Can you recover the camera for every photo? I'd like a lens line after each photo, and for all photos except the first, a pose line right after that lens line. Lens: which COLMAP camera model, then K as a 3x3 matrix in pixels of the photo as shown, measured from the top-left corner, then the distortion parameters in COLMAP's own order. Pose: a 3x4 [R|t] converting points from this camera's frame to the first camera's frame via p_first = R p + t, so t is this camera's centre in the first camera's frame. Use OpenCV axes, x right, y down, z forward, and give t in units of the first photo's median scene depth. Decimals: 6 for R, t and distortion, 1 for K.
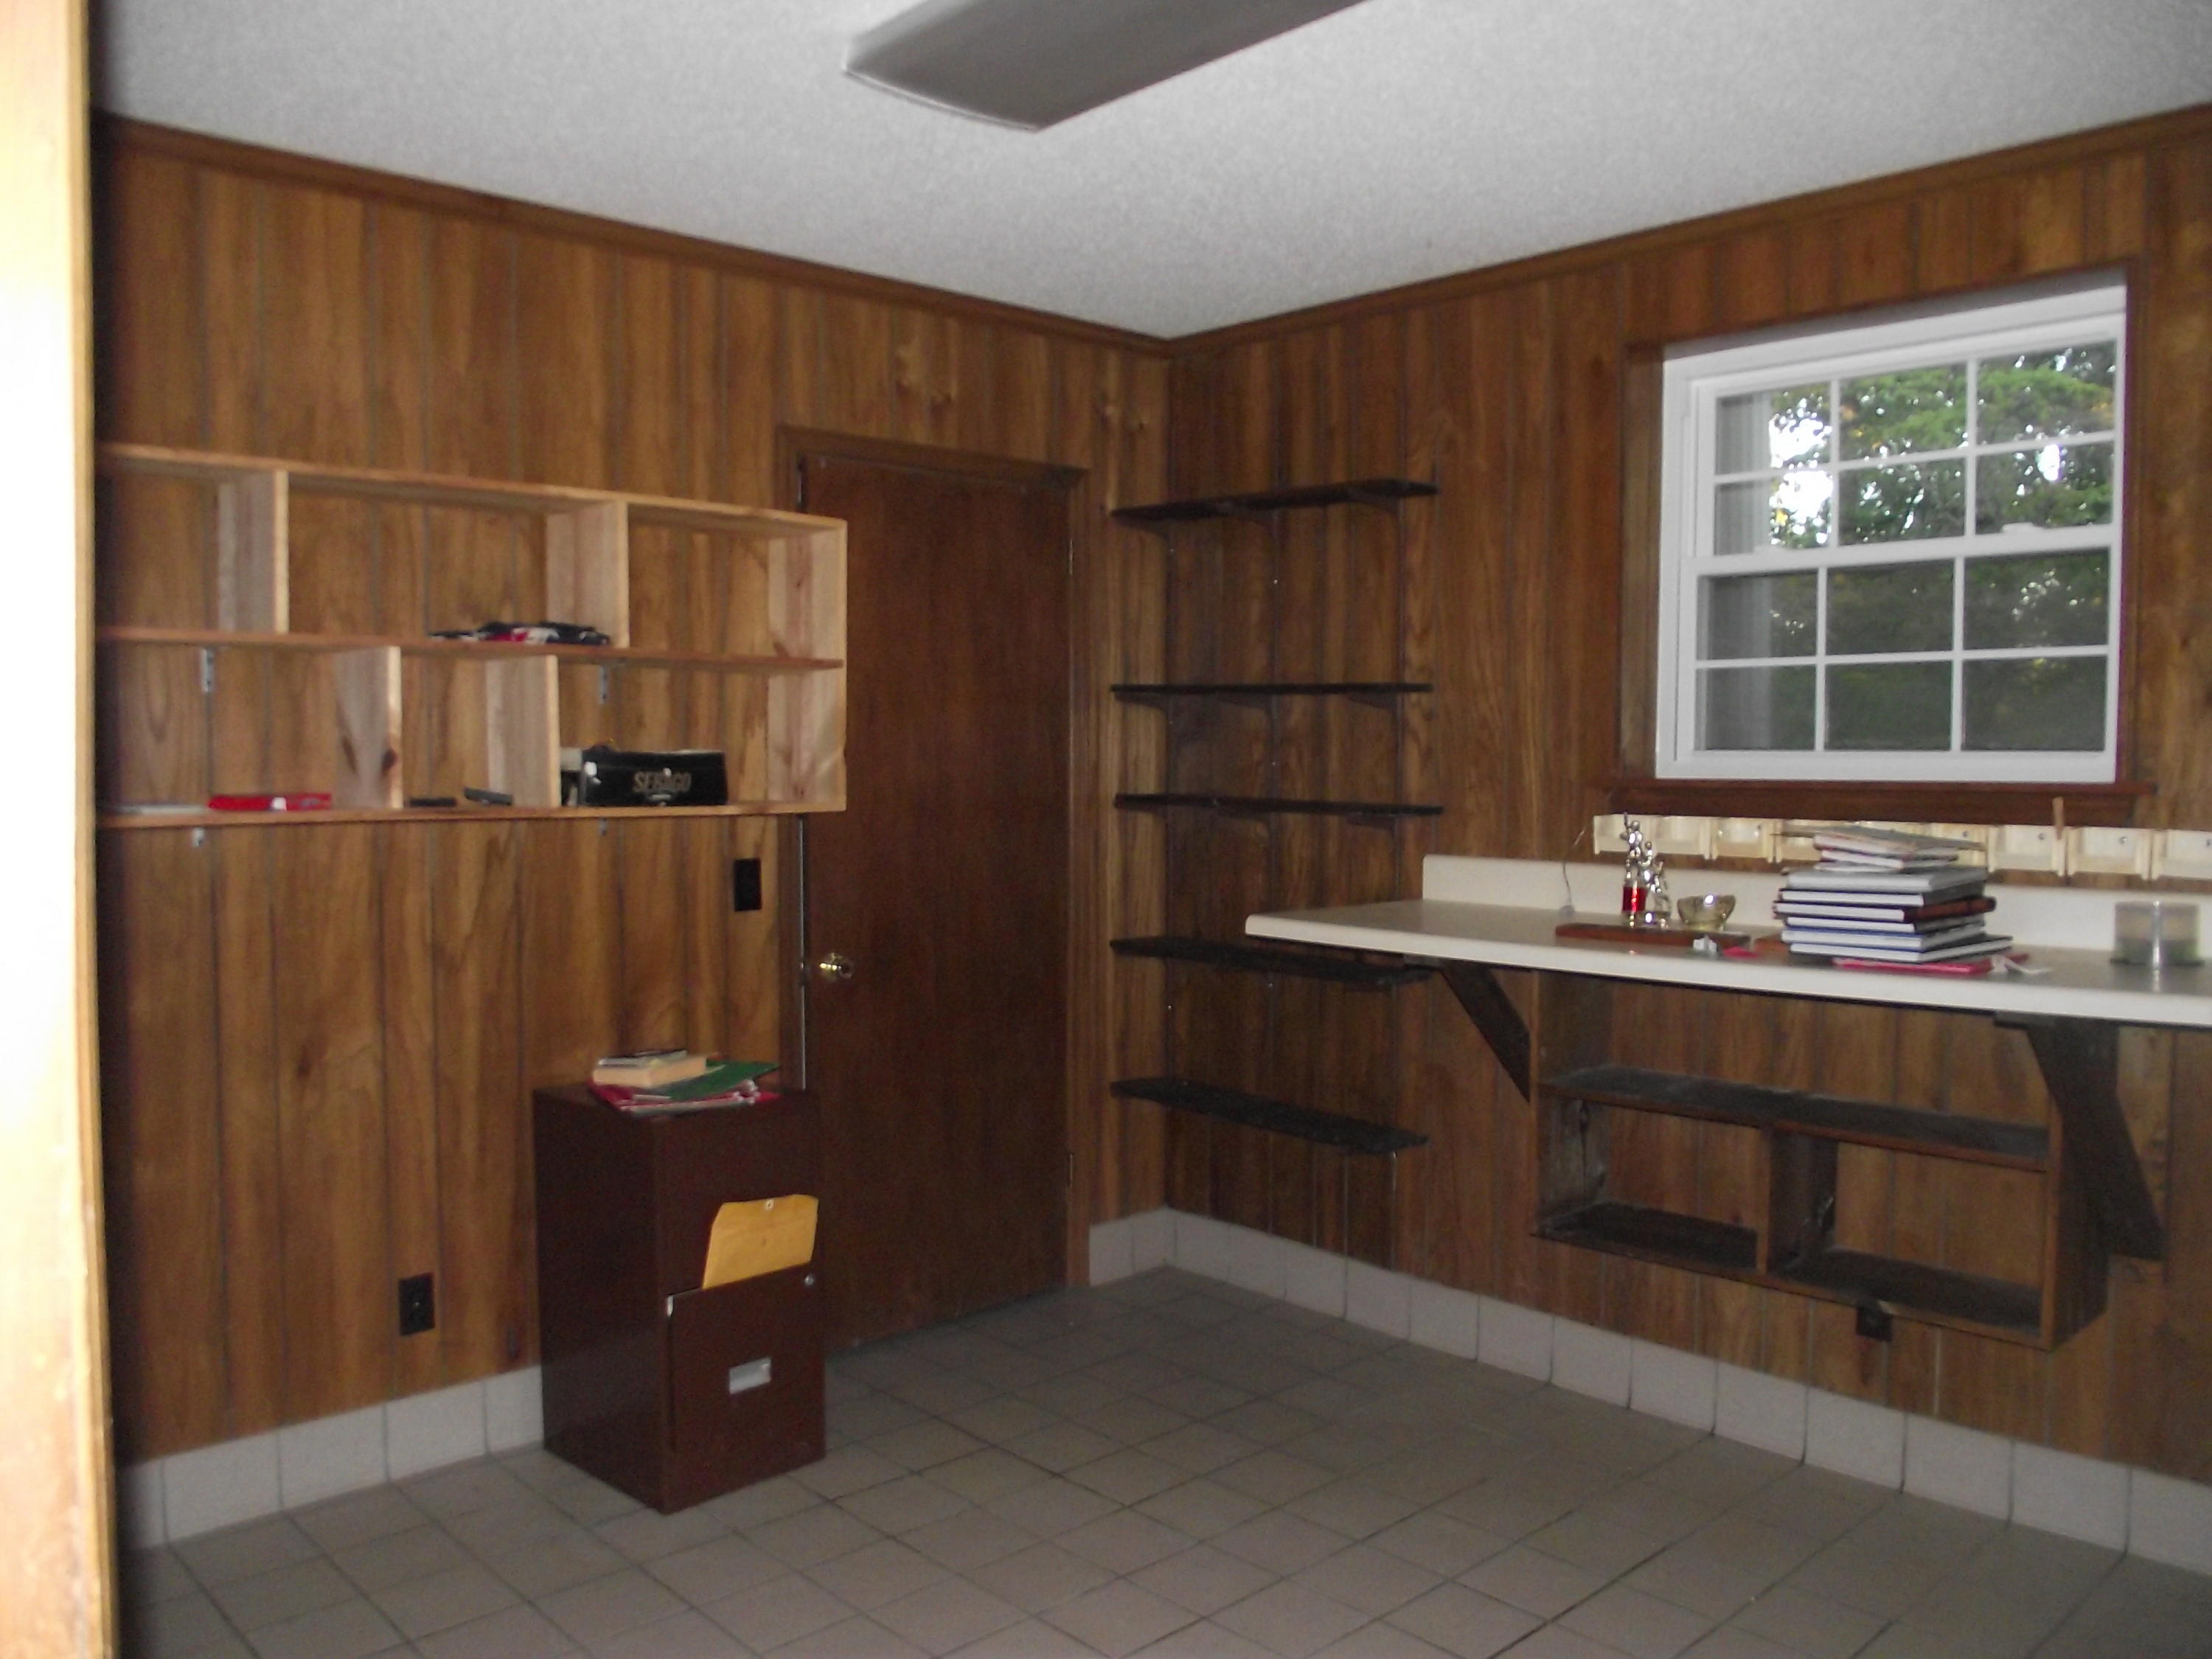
lens RADIAL K [[1744.1, 0, 1106.0], [0, 1744.1, 829.5], [0, 0, 1]] dist [-0.095391, 0.004444]
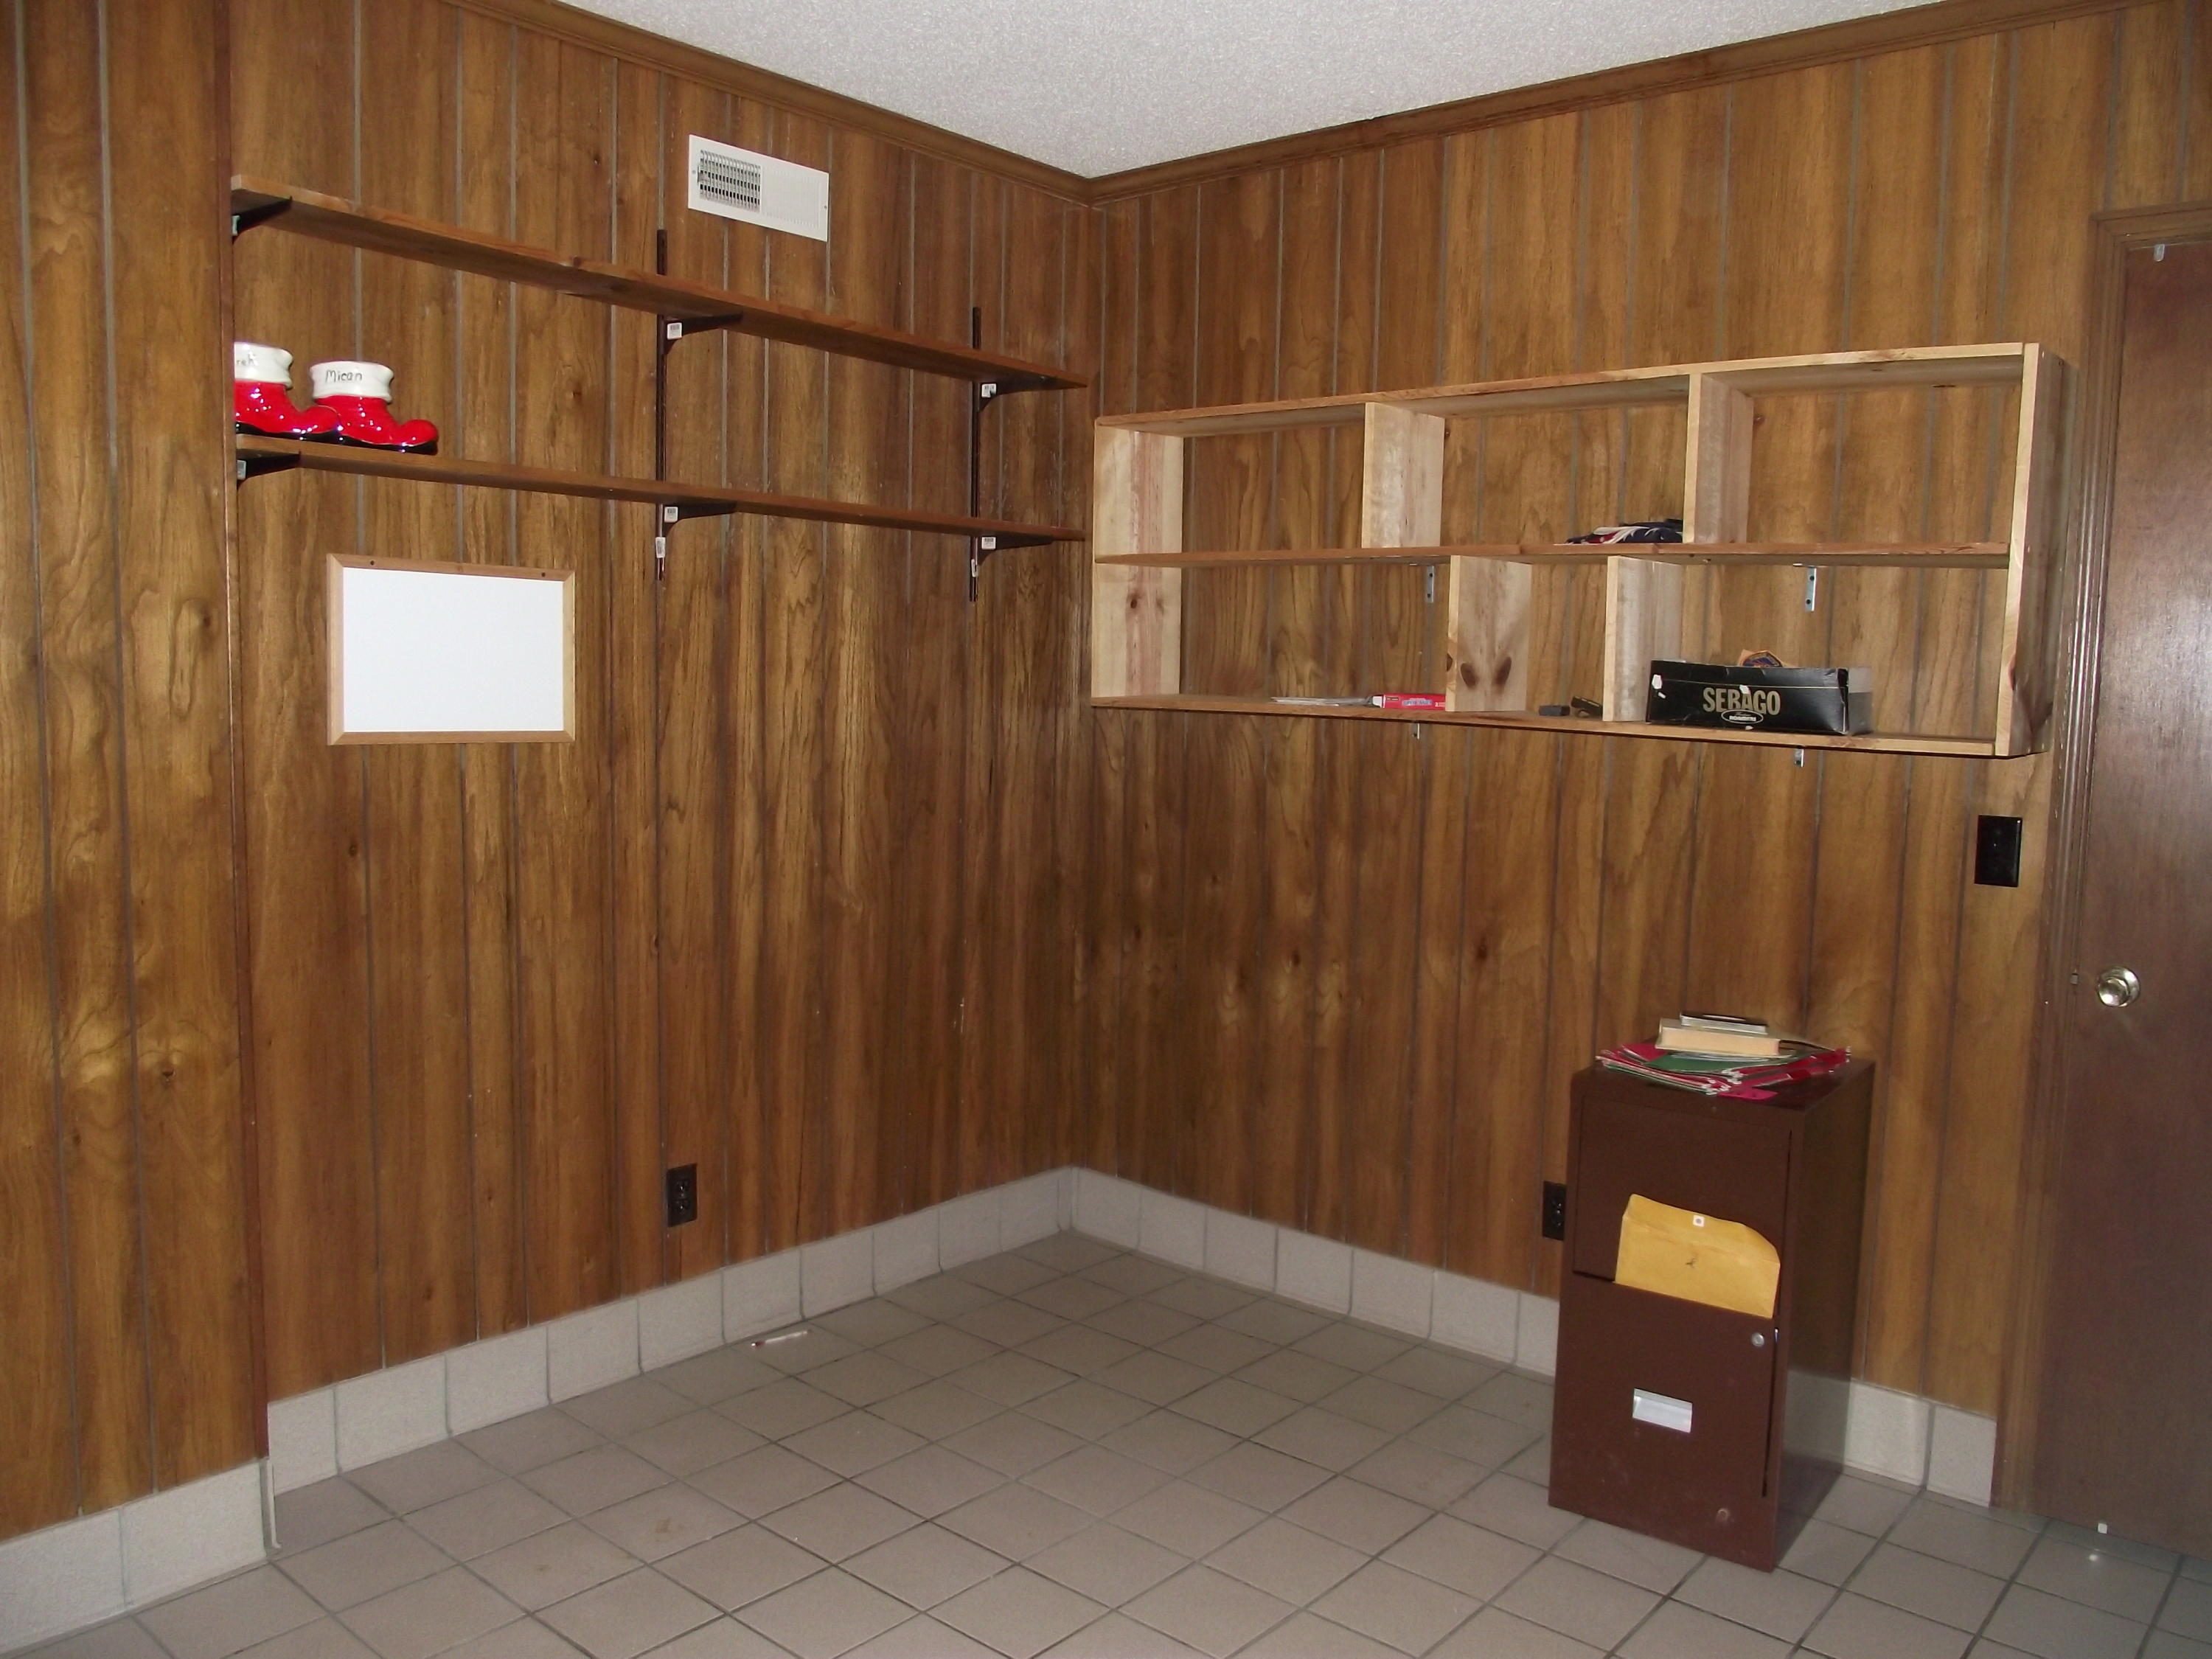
lens RADIAL K [[1744.1, 0, 1106.0], [0, 1744.1, 829.5], [0, 0, 1]] dist [-0.095391, 0.004444]
pose [[0.077711, 0.100616, -0.991886, 0.562772], [-0.062101, 0.993451, 0.095910, -0.026719], [0.995040, 0.054144, 0.083451, 0.637715]]
